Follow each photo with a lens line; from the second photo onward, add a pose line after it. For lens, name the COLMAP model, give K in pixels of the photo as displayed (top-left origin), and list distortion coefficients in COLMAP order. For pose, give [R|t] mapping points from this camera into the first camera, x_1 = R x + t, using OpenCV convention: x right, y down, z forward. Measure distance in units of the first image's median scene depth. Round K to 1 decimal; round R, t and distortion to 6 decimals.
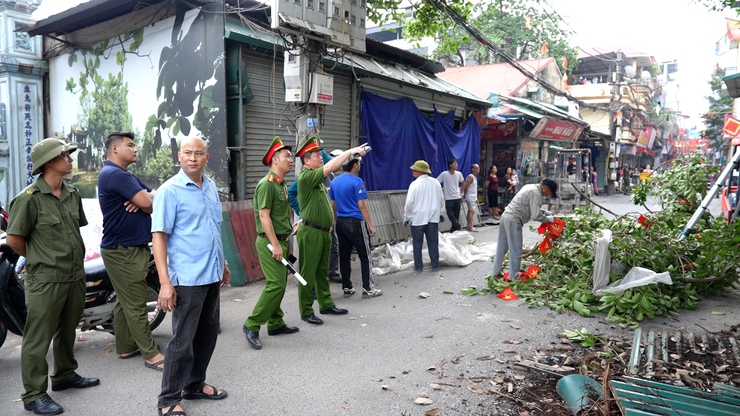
lens RADIAL K [[470.3, 0, 397.3], [0, 470.3, 187.8], [0, 0, 1]] dist [-0.047517, 0.003410]
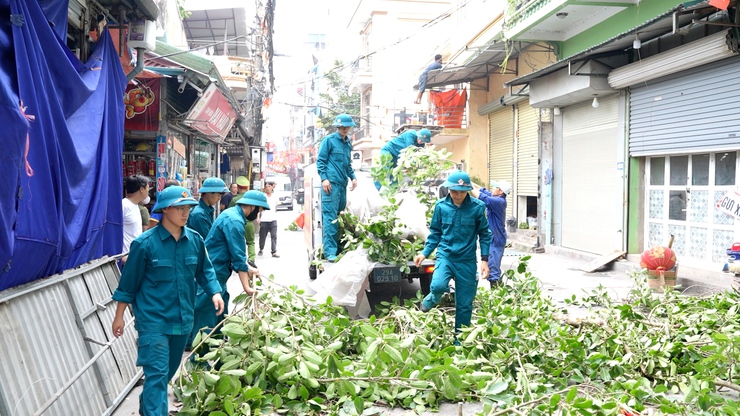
lens RADIAL K [[648.2, 0, 370.0], [0, 648.2, 208.0], [0, 0, 1]] dist [0.003353, 0.004463]
pose [[0.747114, -0.036277, 0.663705, -0.002738], [0.046284, 0.998925, 0.002499, -0.016626], [-0.663082, 0.028852, 0.747990, 0.336940]]
